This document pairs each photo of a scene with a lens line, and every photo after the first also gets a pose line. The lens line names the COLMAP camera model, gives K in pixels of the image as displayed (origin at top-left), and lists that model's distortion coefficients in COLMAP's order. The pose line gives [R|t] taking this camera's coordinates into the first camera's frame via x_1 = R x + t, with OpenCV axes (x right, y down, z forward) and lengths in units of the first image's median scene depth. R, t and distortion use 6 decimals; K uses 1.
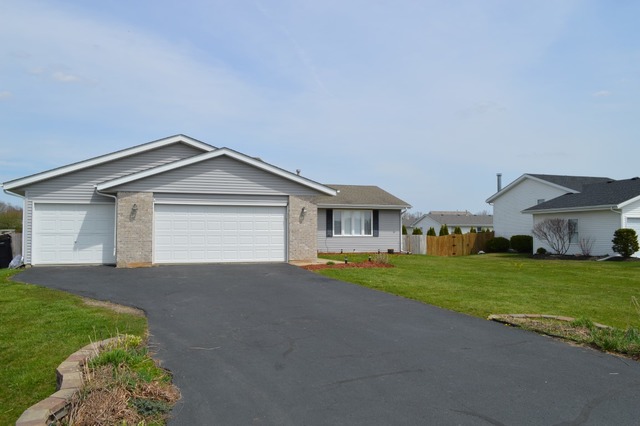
lens RADIAL K [[516.5, 0, 320.0], [0, 516.5, 213.0], [0, 0, 1]] dist [-0.088325, 0.015009]
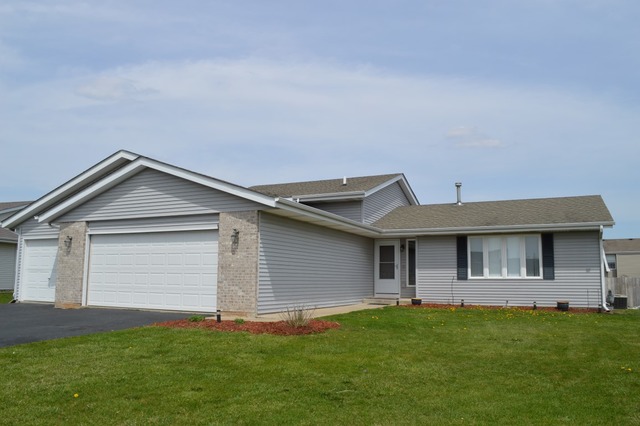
lens RADIAL K [[516.5, 0, 320.0], [0, 516.5, 213.0], [0, 0, 1]] dist [-0.088325, 0.015009]
pose [[0.700404, -0.085872, -0.708562, 0.499440], [0.020641, 0.994758, -0.100153, 0.035365], [0.713448, 0.055522, 0.698505, 0.624171]]
